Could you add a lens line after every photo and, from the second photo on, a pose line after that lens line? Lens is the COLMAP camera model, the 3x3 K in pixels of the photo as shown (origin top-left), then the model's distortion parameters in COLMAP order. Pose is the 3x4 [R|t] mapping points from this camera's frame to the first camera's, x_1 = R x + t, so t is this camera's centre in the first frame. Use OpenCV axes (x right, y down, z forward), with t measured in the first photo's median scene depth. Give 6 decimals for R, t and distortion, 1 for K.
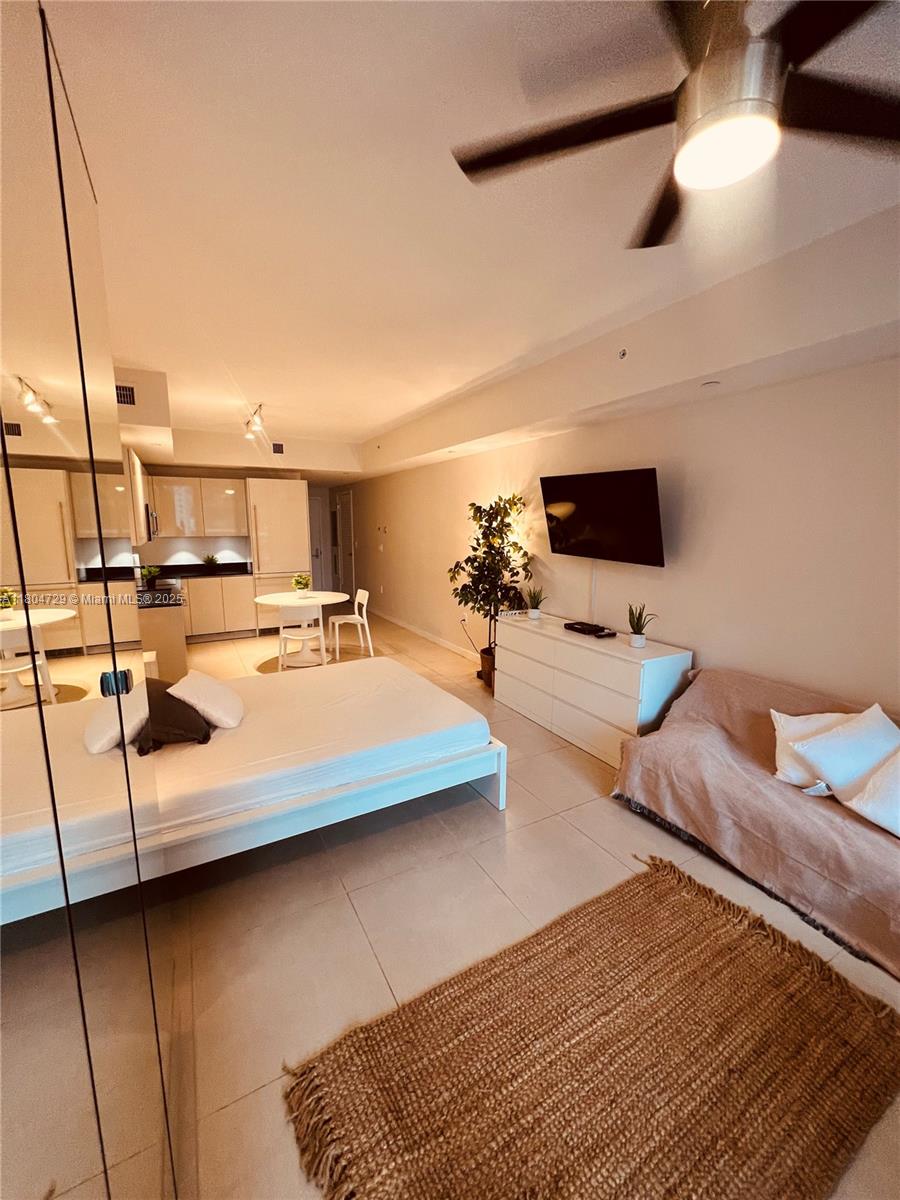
lens RADIAL K [[477.7, 0, 452.7], [0, 477.7, 599.4], [0, 0, 1]] dist [0.000369, -0.000147]
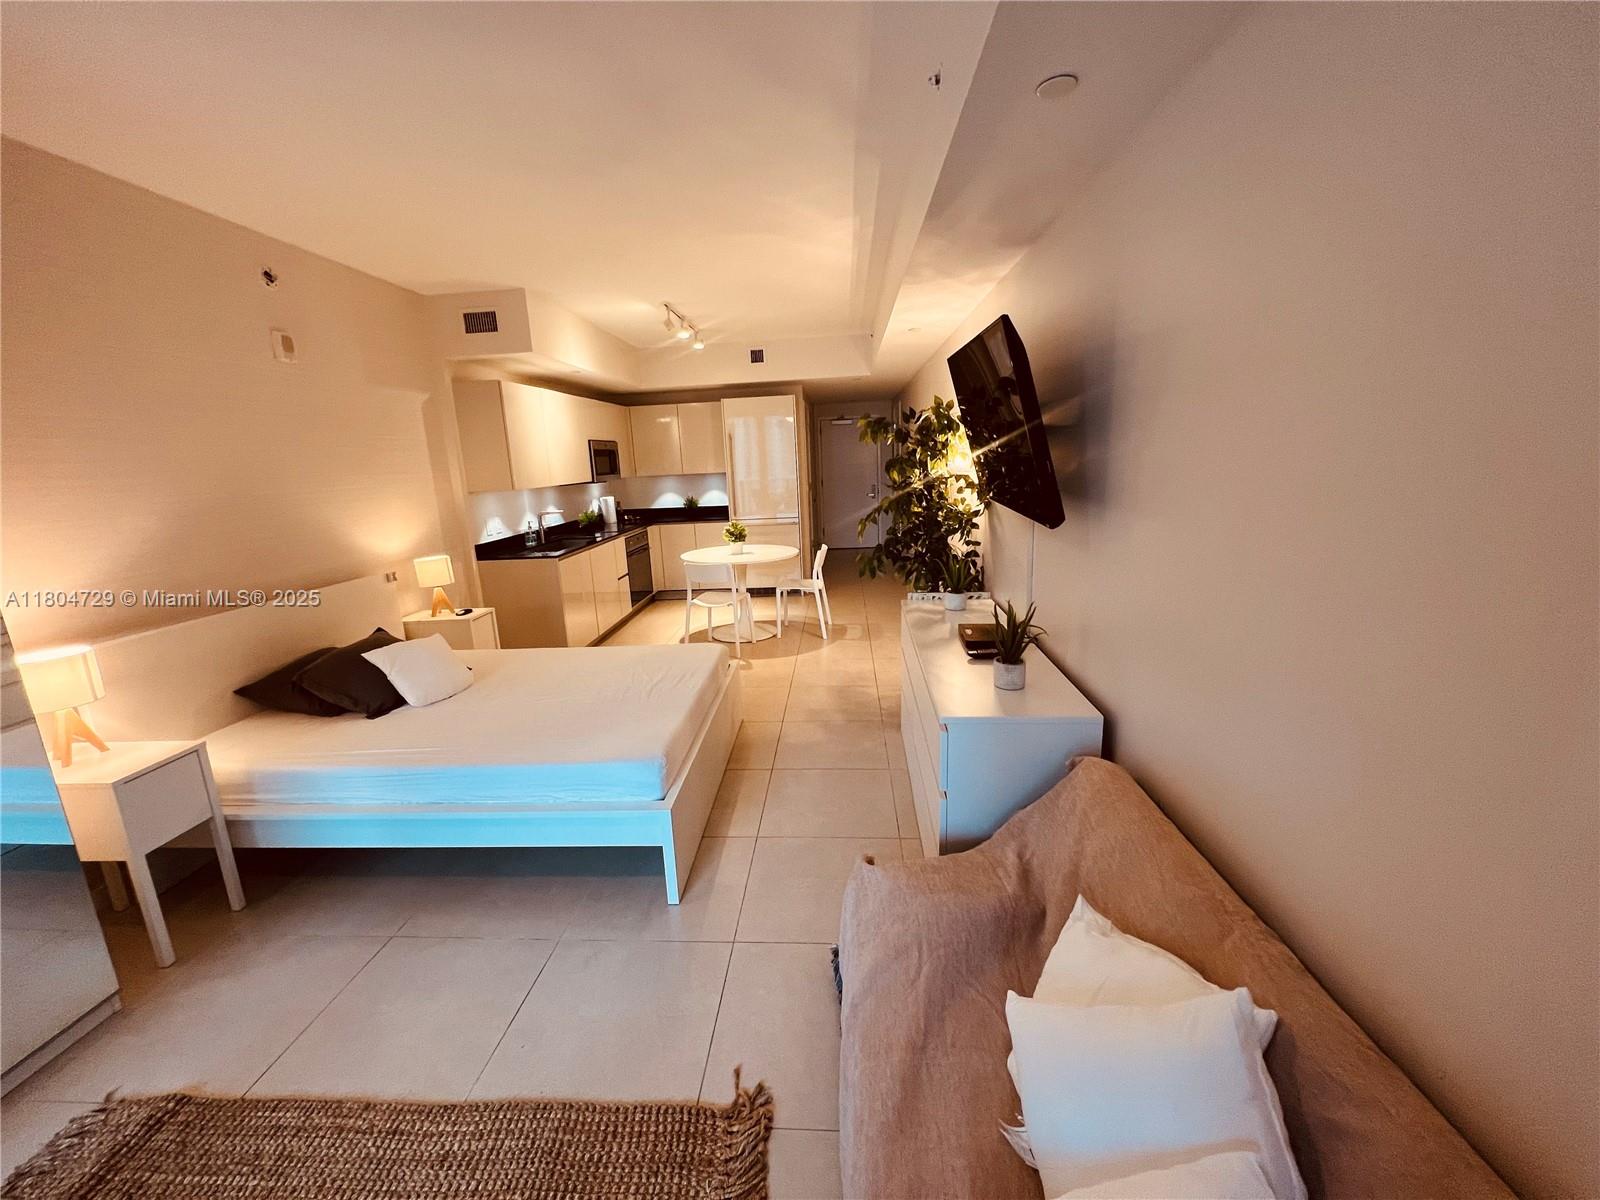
lens RADIAL K [[636.7, 0, 795.9], [0, 636.7, 596.7], [0, 0, 1]] dist [0.000634, 0.000580]
pose [[0.833160, 0.081490, -0.546995, 0.817124], [-0.040456, 0.995415, 0.086674, -0.065498], [0.551550, -0.050084, 0.832637, 0.478263]]
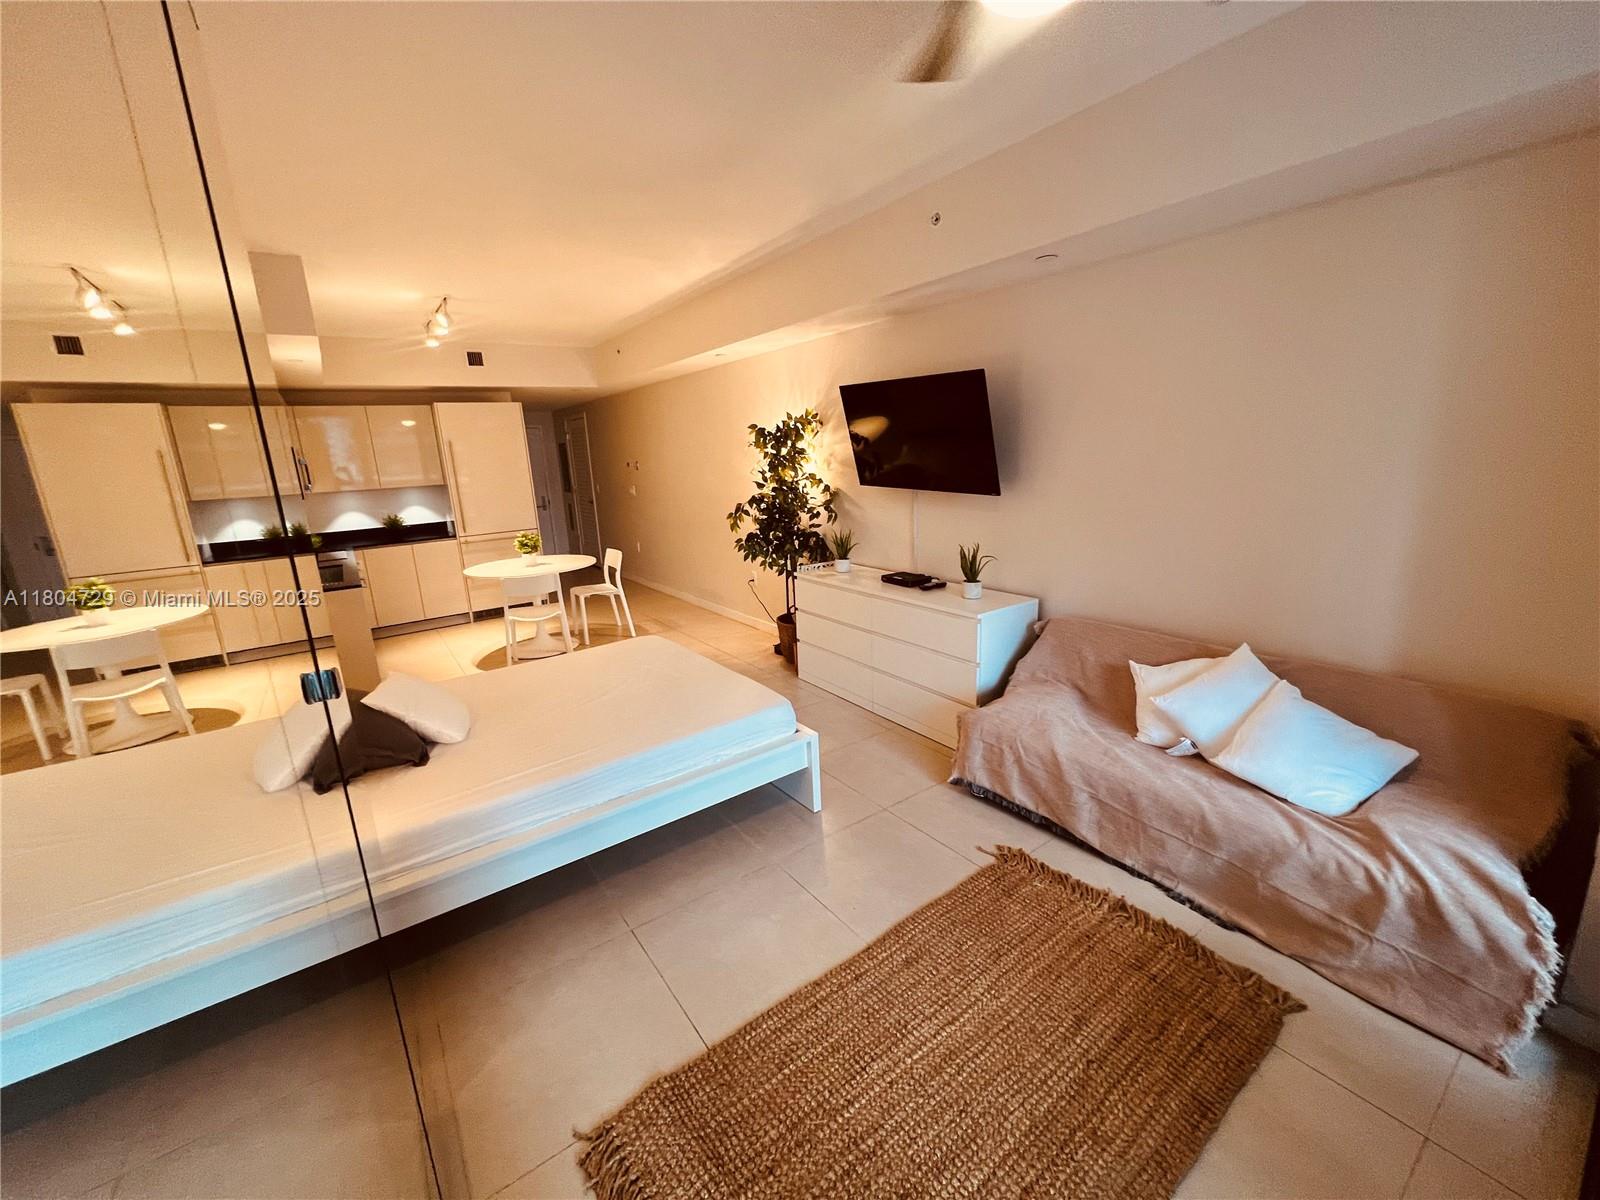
lens RADIAL K [[636.7, 0, 795.9], [0, 636.7, 596.7], [0, 0, 1]] dist [0.000634, 0.000580]
pose [[0.993269, -0.071844, 0.090855, -0.004439], [0.065365, 0.995232, 0.072387, 0.001354], [-0.095622, -0.065961, 0.993230, -0.043252]]
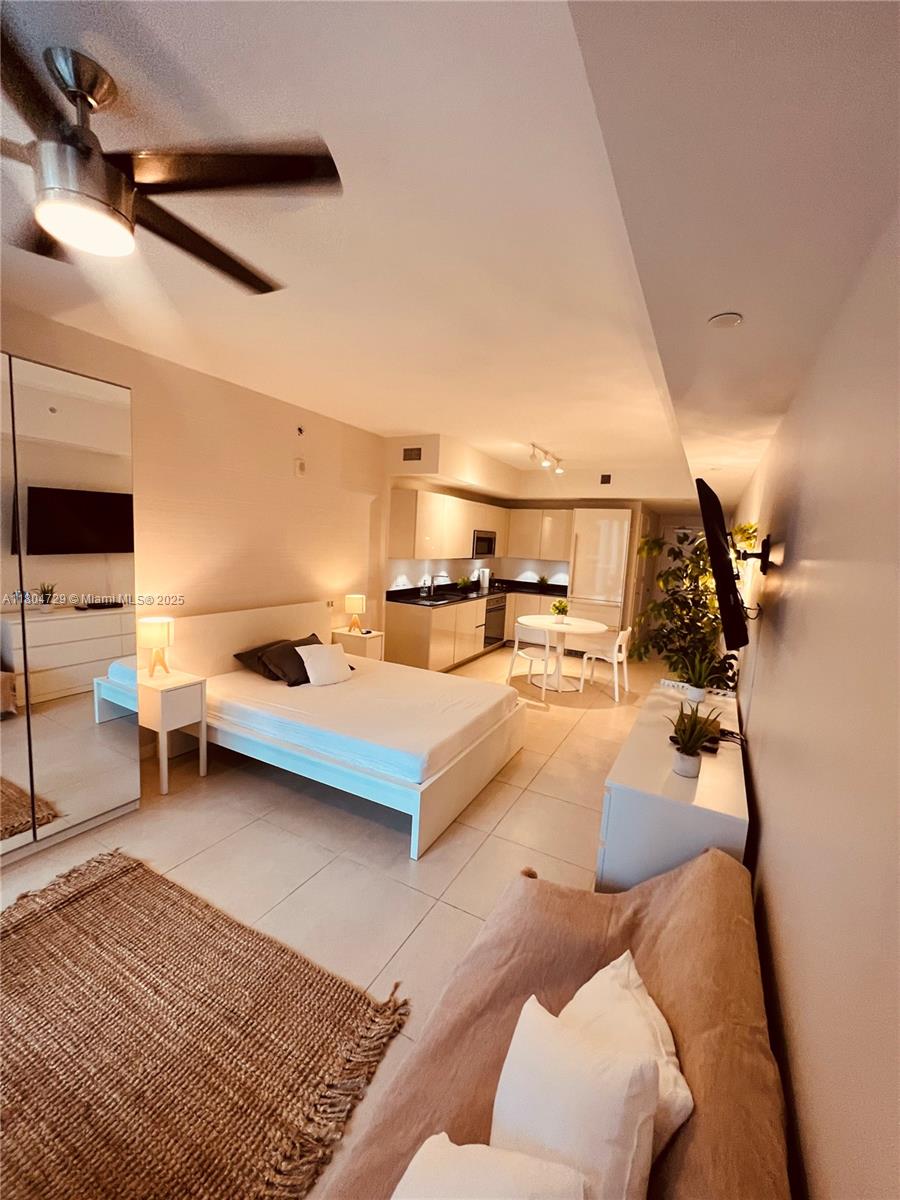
lens RADIAL K [[479.8, 0, 454.2], [0, 479.8, 600.8], [0, 0, 1]] dist [-0.001795, 0.000201]
pose [[0.536287, 0.134864, -0.833191, 1.032020], [-0.182545, 0.982321, 0.041507, -0.128113], [0.824059, 0.129835, 0.551425, 0.586184]]
